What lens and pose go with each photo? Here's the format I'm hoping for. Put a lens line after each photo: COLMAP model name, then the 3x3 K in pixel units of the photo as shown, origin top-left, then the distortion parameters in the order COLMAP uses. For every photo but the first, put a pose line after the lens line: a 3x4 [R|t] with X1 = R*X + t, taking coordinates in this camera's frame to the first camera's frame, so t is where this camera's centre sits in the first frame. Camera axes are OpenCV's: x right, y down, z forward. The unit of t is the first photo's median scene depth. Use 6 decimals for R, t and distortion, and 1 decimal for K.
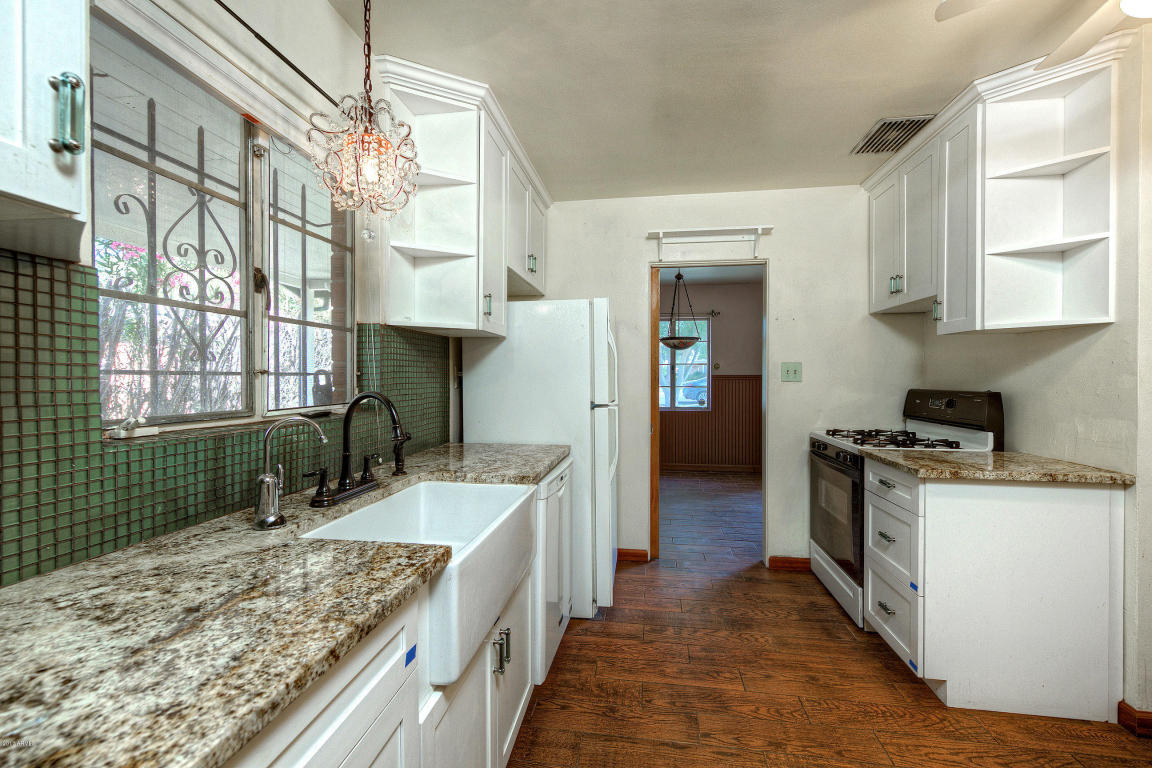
lens RADIAL K [[485.3, 0, 584.7], [0, 485.3, 380.9], [0, 0, 1]] dist [0.009247, 0.000604]
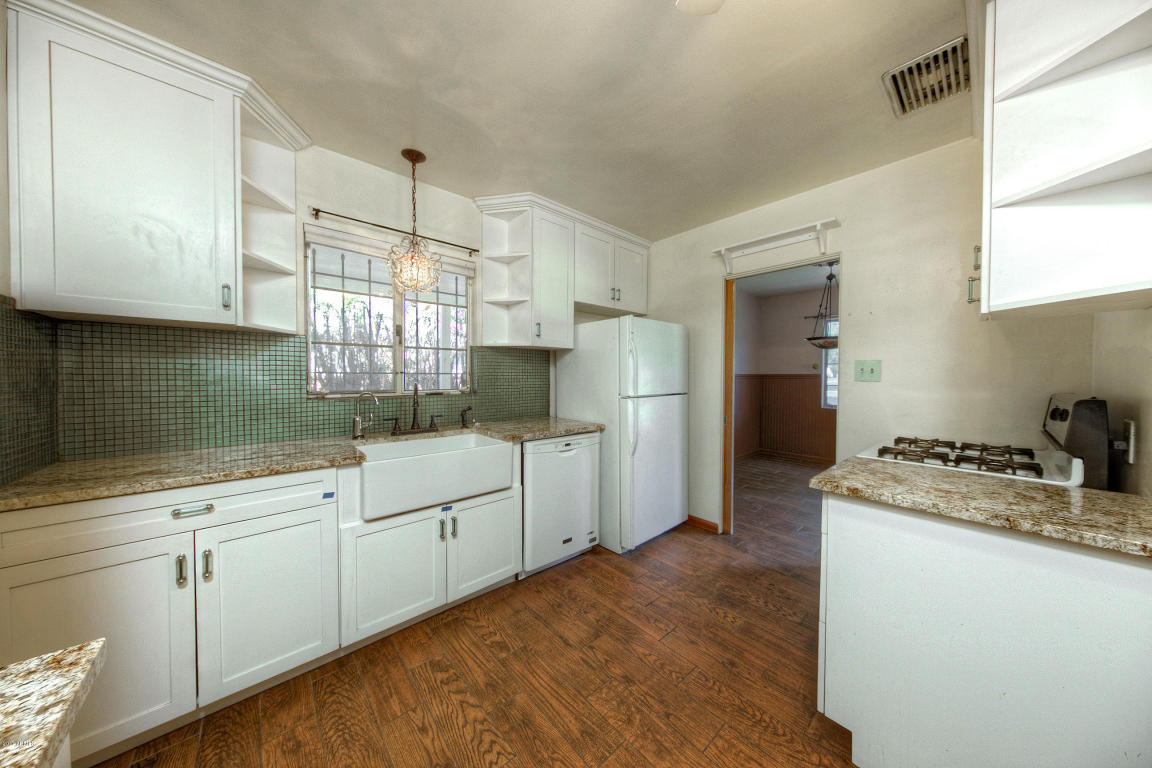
lens RADIAL K [[365.4, 0, 579.5], [0, 365.4, 381.2], [0, 0, 1]] dist [0.003221, -0.000370]
pose [[0.762320, 0.011319, -0.647101, 0.564918], [-0.007144, 0.999933, 0.009075, -0.000955], [0.647161, -0.002295, 0.762350, 0.150162]]
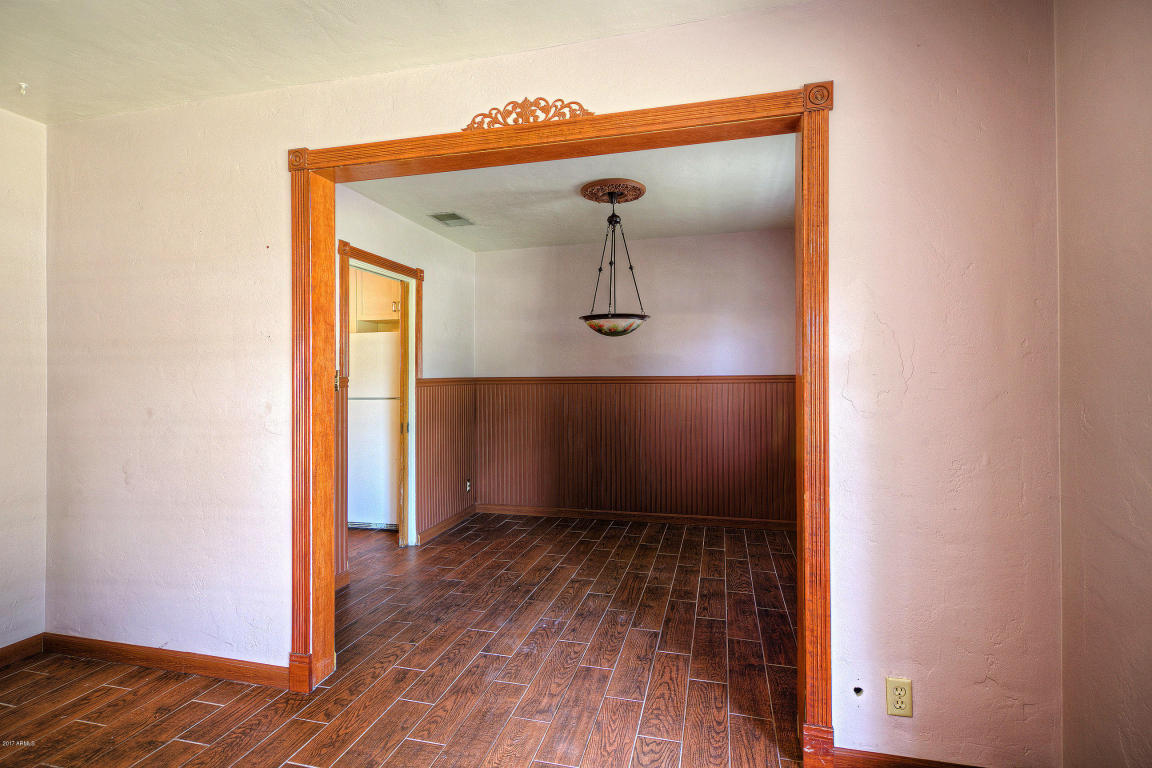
lens RADIAL K [[545.0, 0, 551.6], [0, 545.0, 383.2], [0, 0, 1]] dist [0.002874, 0.000427]
pose [[-0.153470, 0.008842, -0.988114, 1.691227], [0.001695, 0.999961, 0.008685, -0.012890], [0.988152, -0.000342, -0.153479, 1.971869]]
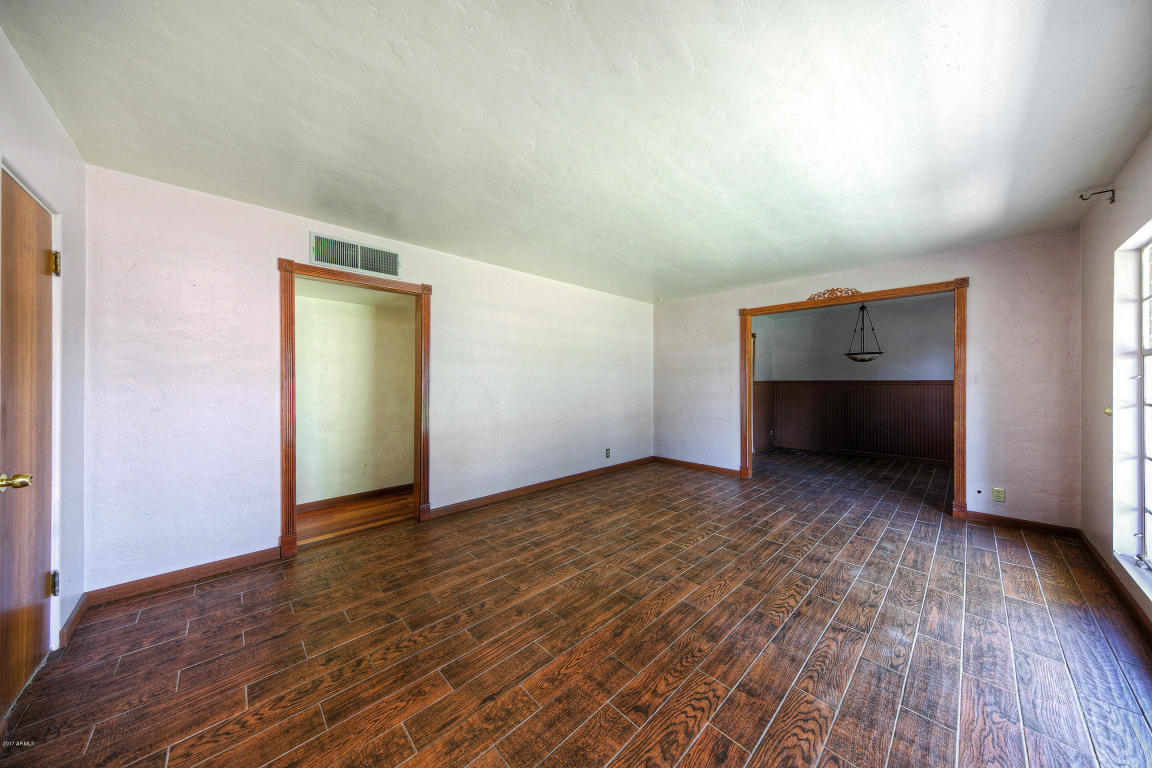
lens RADIAL K [[365.4, 0, 576.0], [0, 365.4, 382.2], [0, 0, 1]] dist [0.003221, -0.000370]
pose [[-0.622436, 0.001853, -0.782668, 2.805398], [-0.002603, 0.999987, 0.004438, -0.012650], [0.782666, 0.004799, -0.622423, 1.936377]]
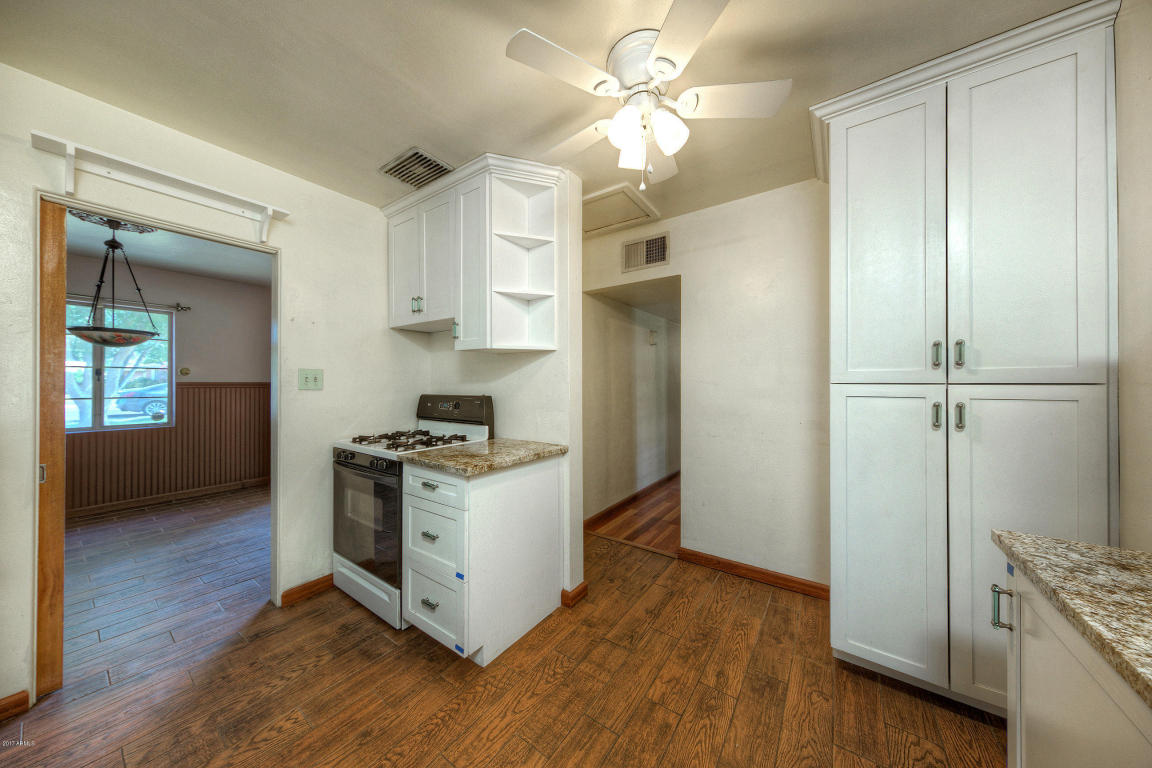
lens RADIAL K [[365.4, 0, 580.6], [0, 365.4, 382.1], [0, 0, 1]] dist [0.003221, -0.000370]
pose [[0.451197, 0.003661, 0.892417, 0.045640], [0.008220, 0.999932, -0.008258, -0.004306], [-0.892386, 0.011062, 0.451137, 0.283666]]
